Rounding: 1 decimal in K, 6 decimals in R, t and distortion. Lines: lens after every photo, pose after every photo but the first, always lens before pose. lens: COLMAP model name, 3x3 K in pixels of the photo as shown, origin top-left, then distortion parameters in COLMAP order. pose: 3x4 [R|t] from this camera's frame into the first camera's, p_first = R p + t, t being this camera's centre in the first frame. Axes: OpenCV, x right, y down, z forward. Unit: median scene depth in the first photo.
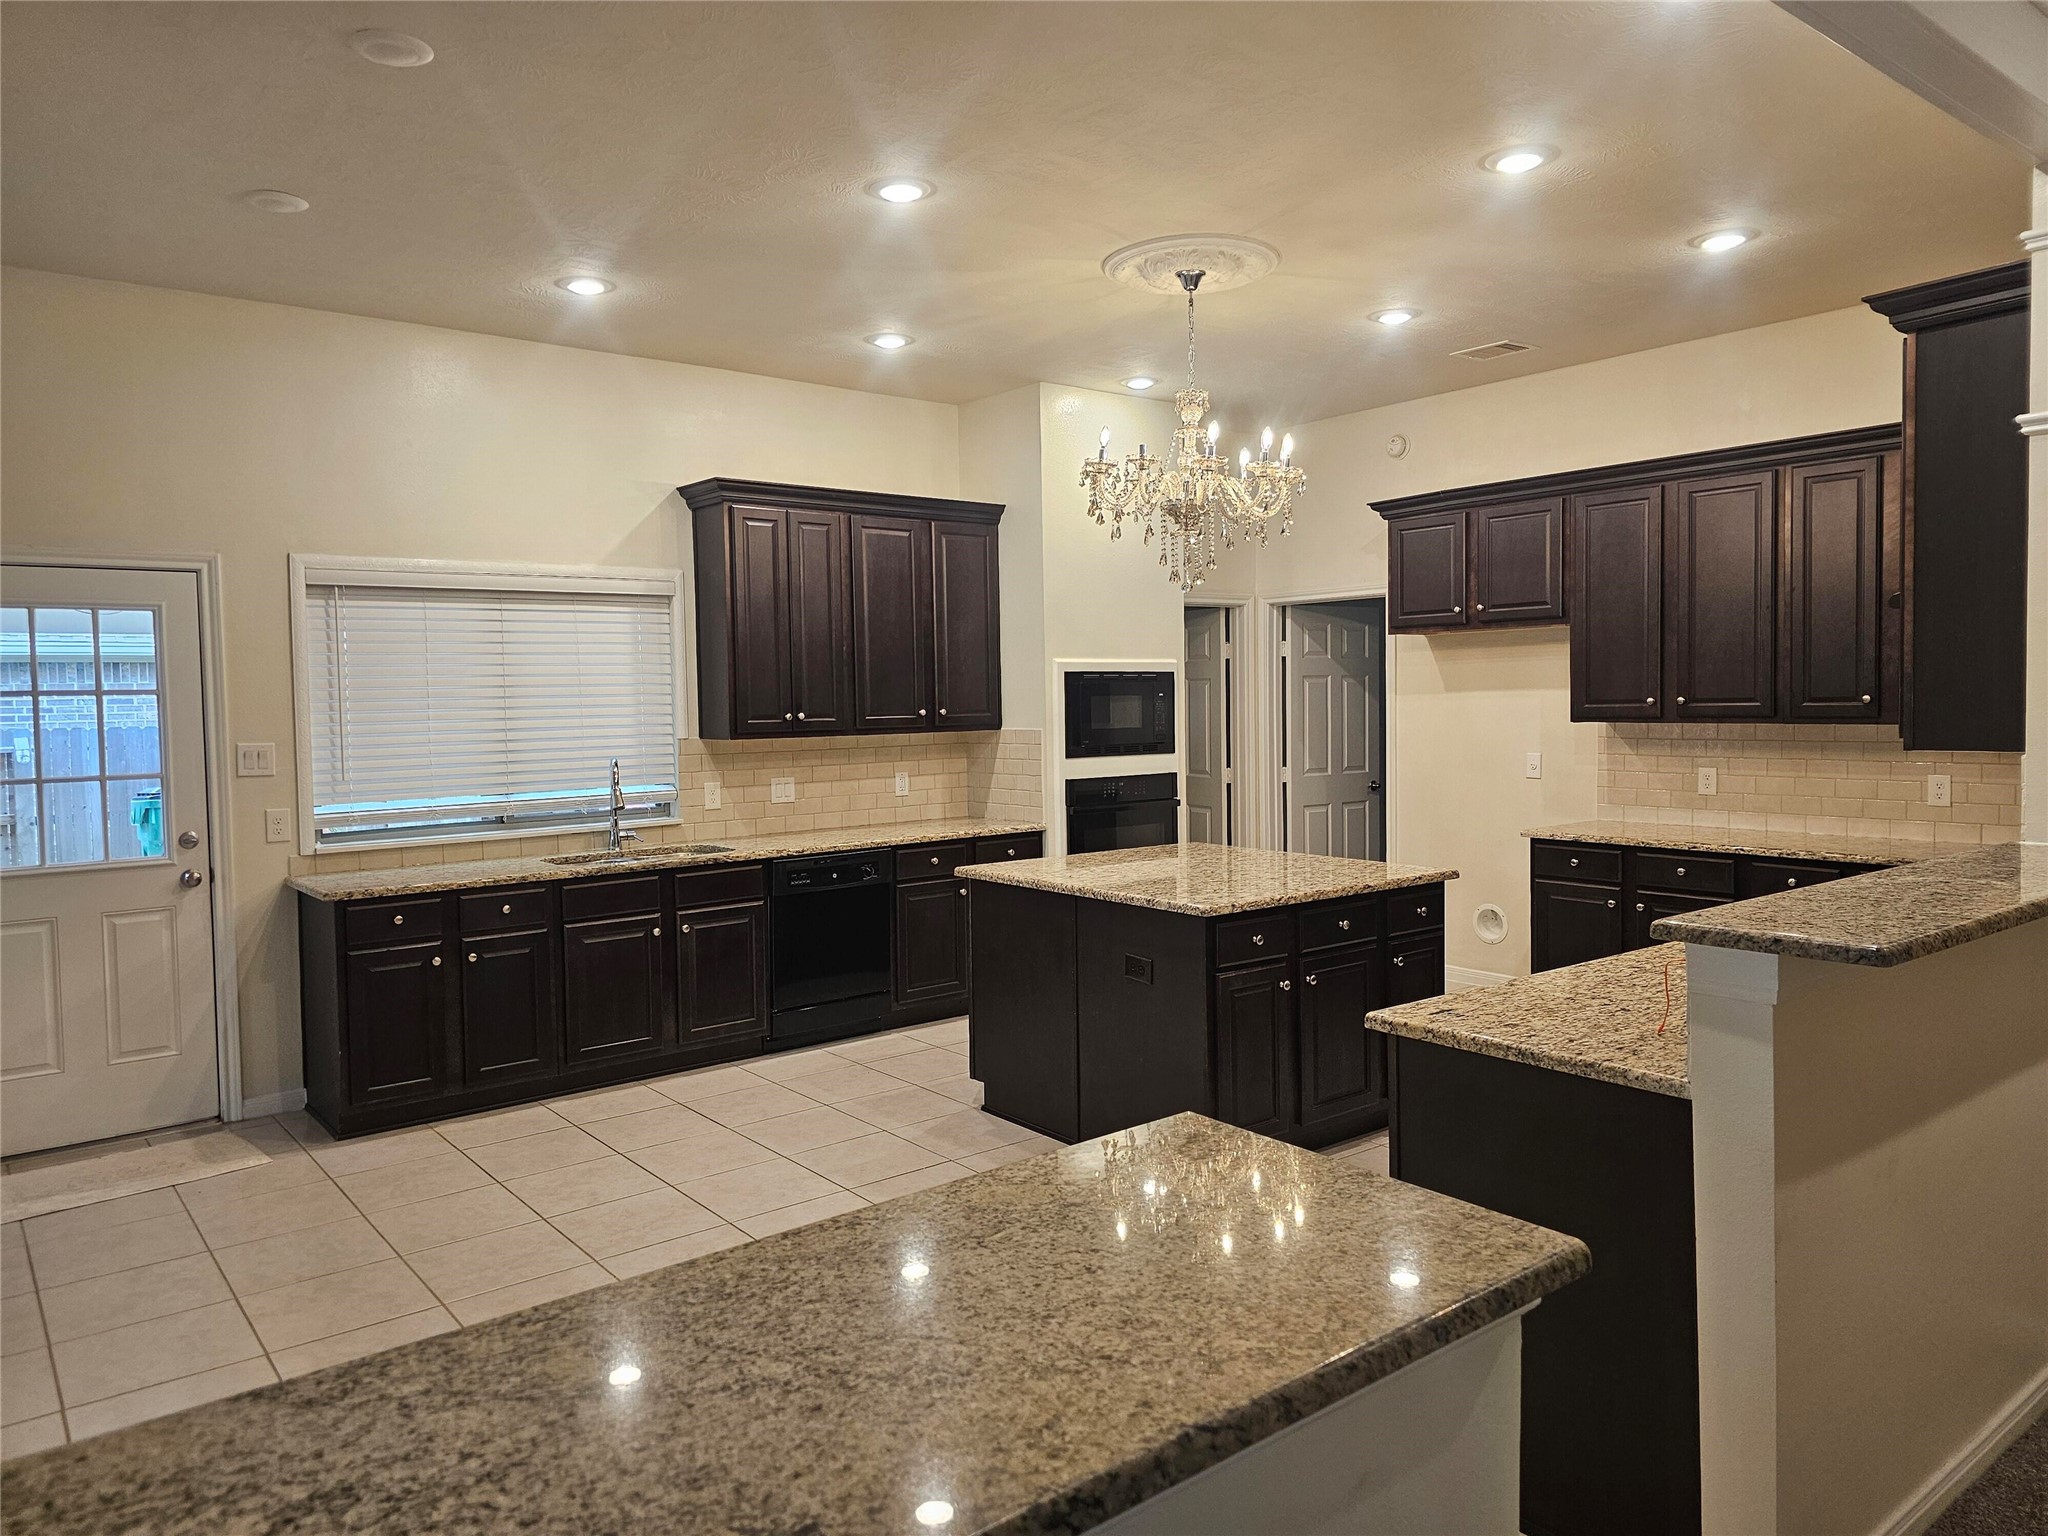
lens RADIAL K [[1380.9, 0, 990.7], [0, 1380.9, 760.0], [0, 0, 1]] dist [0.047762, -0.051643]
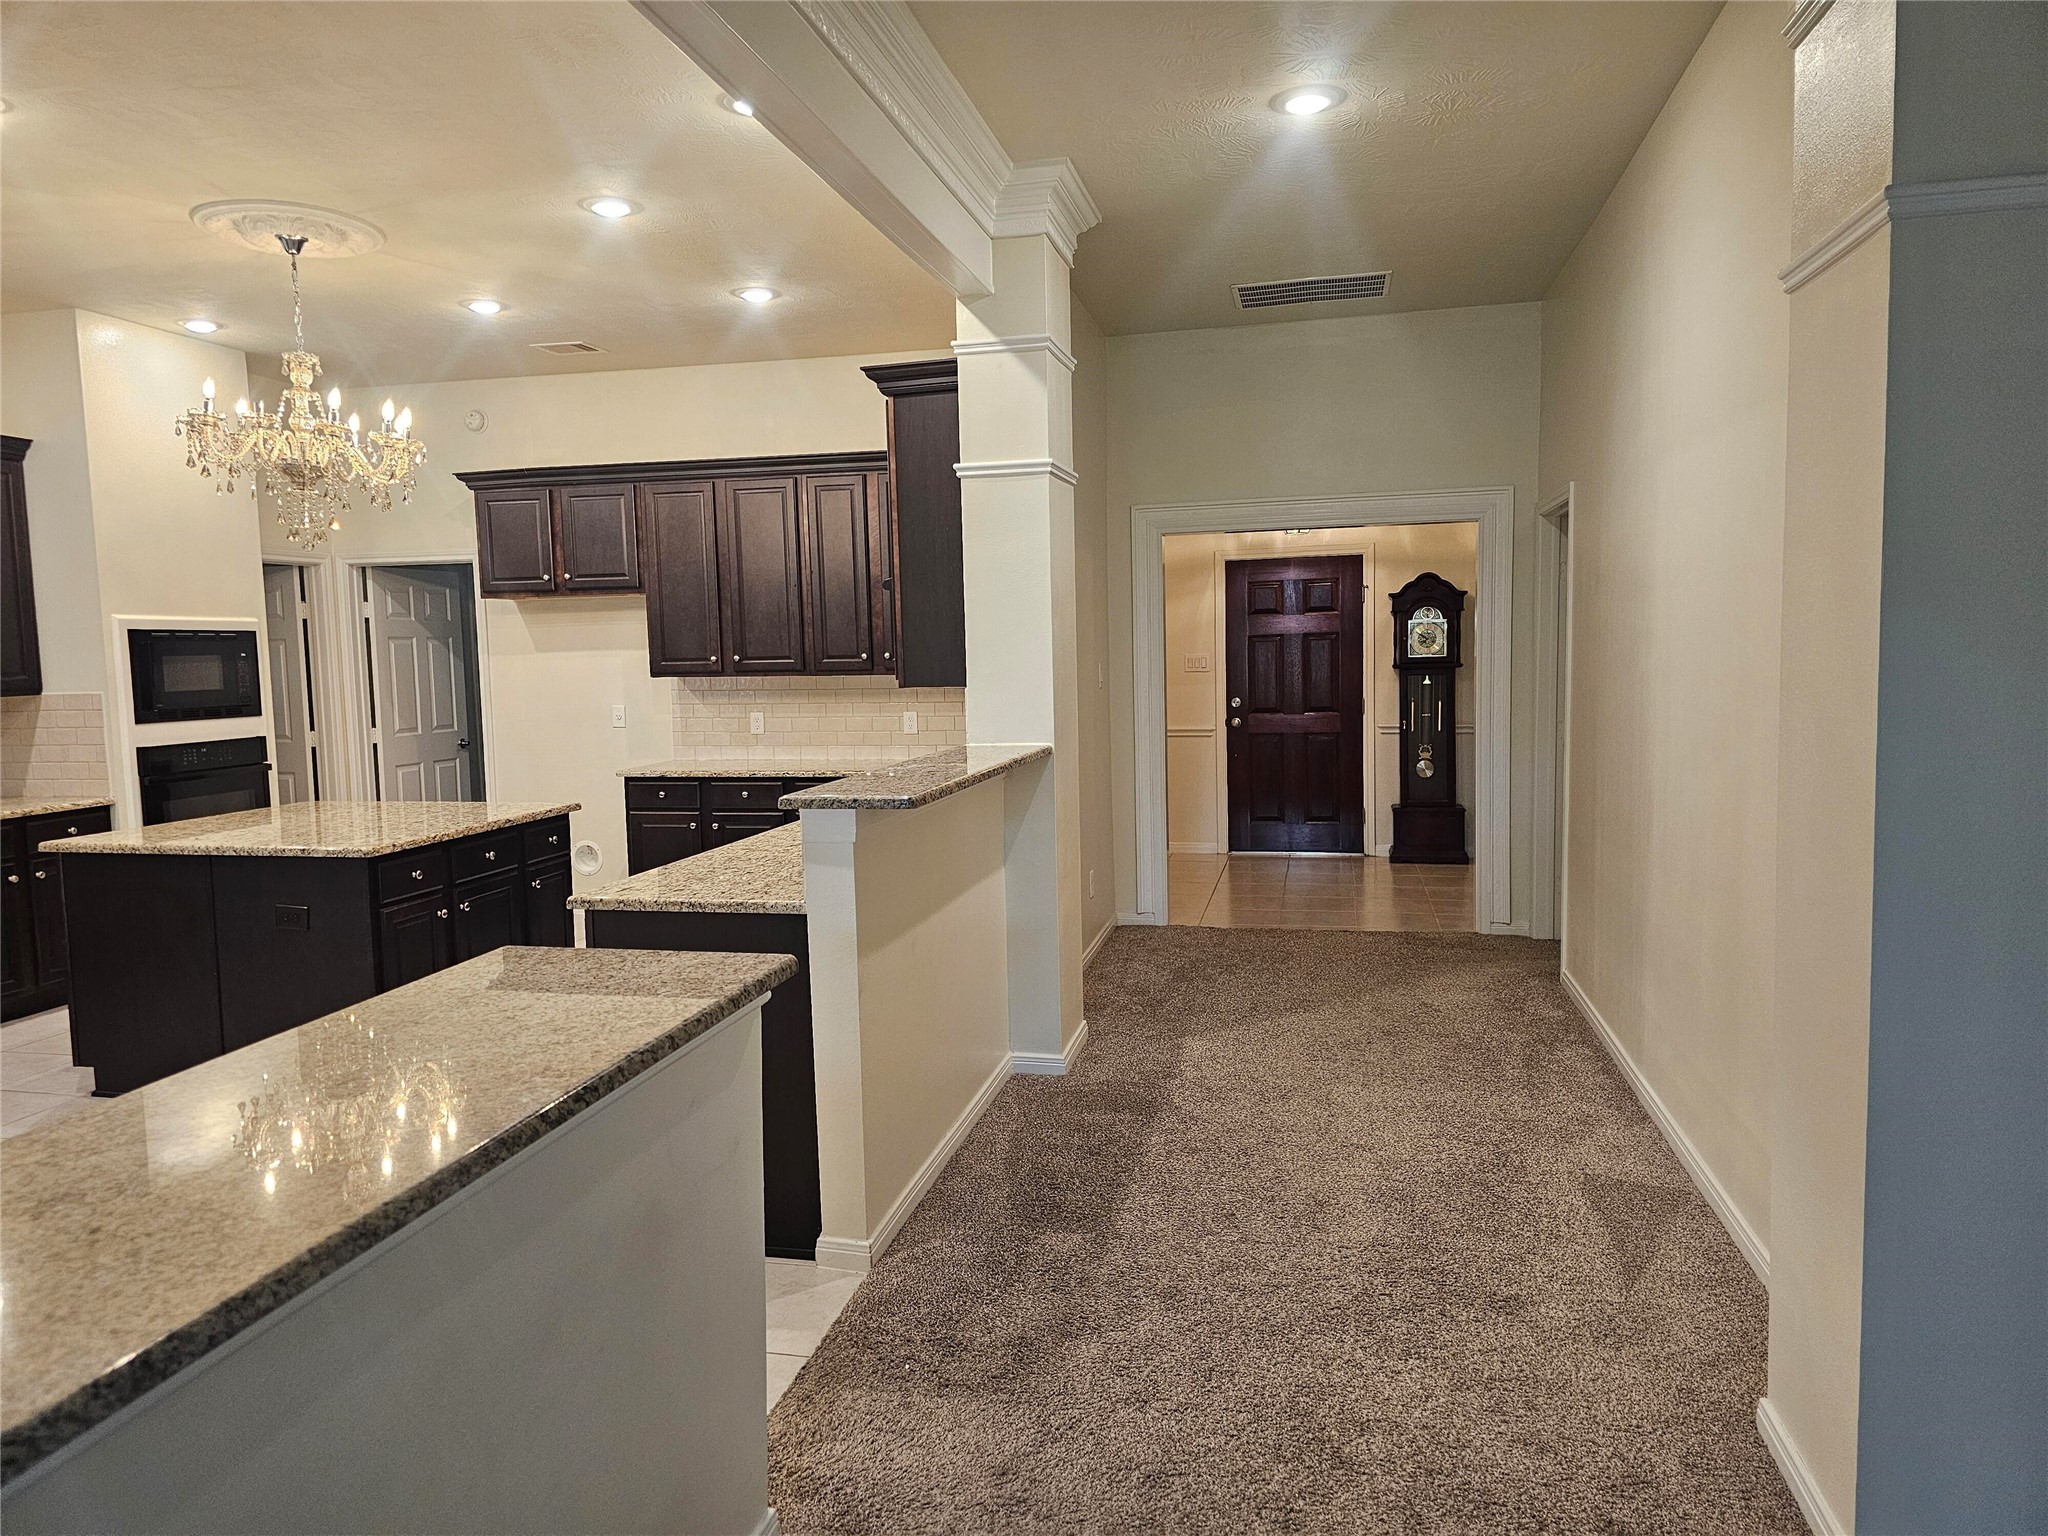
lens RADIAL K [[1380.9, 0, 1032.8], [0, 1380.9, 770.1], [0, 0, 1]] dist [0.047762, -0.051643]
pose [[0.764483, -0.056221, 0.642188, -0.112869], [0.036762, 0.998371, 0.043641, 0.014120], [-0.643595, -0.009755, 0.765304, -0.128808]]
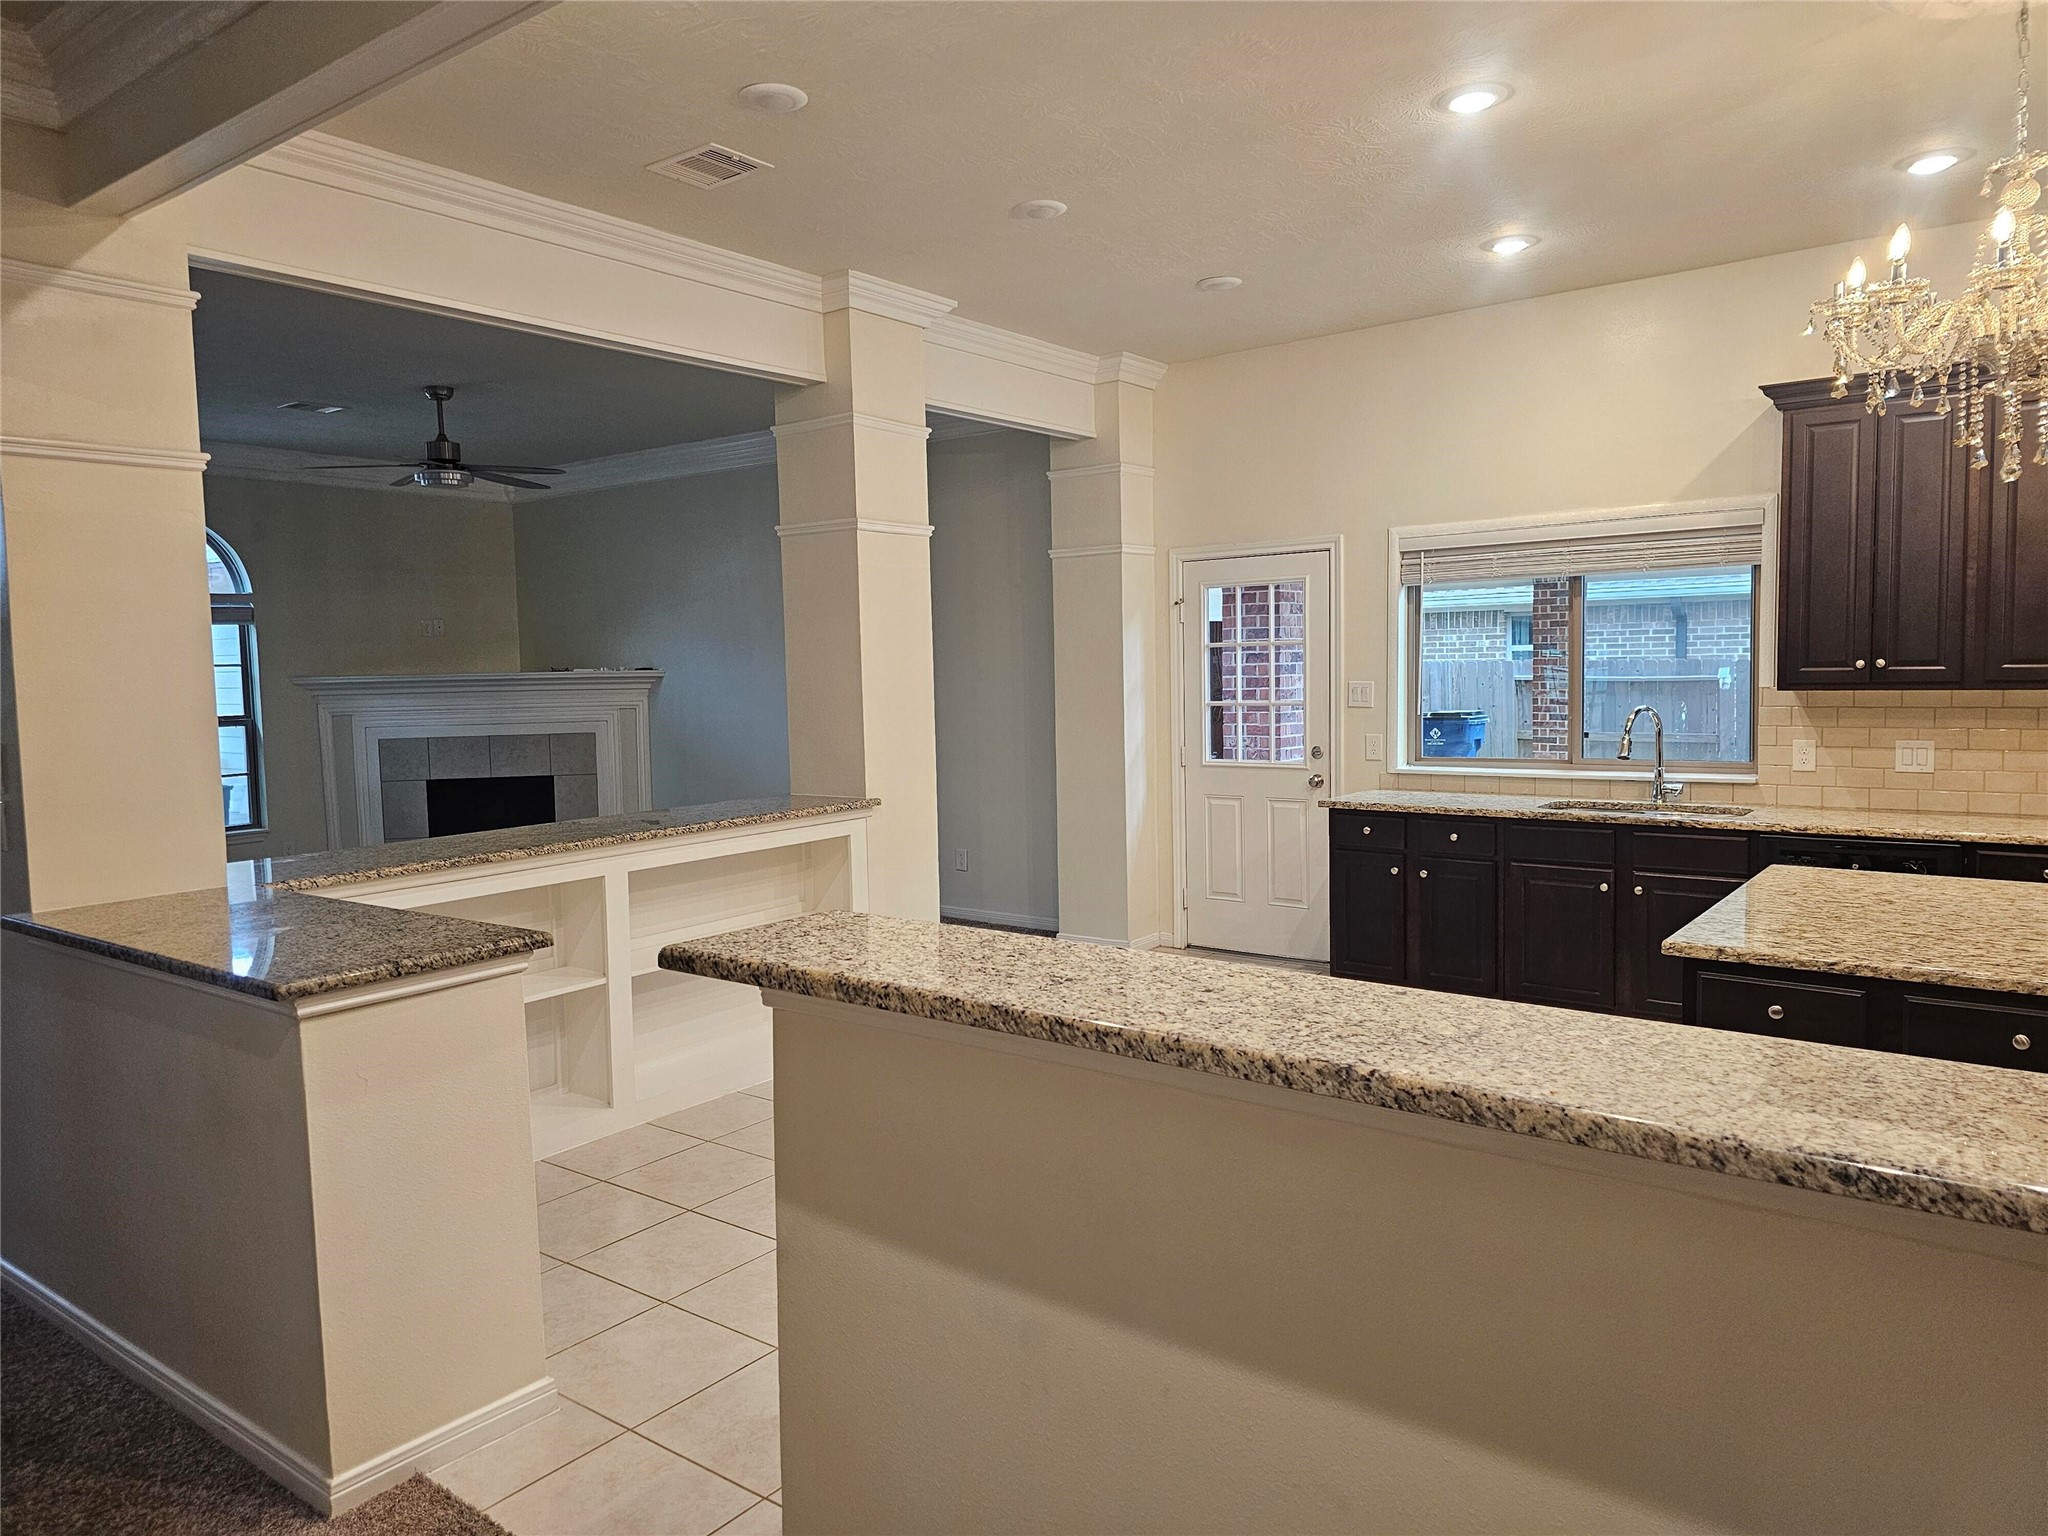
lens RADIAL K [[1380.9, 0, 1027.3], [0, 1380.9, 768.0], [0, 0, 1]] dist [0.047762, -0.051643]
pose [[0.244307, 0.090125, -0.965501, 0.533845], [-0.029094, 0.995905, 0.085601, -0.027173], [0.969261, 0.007178, 0.245928, 0.338893]]
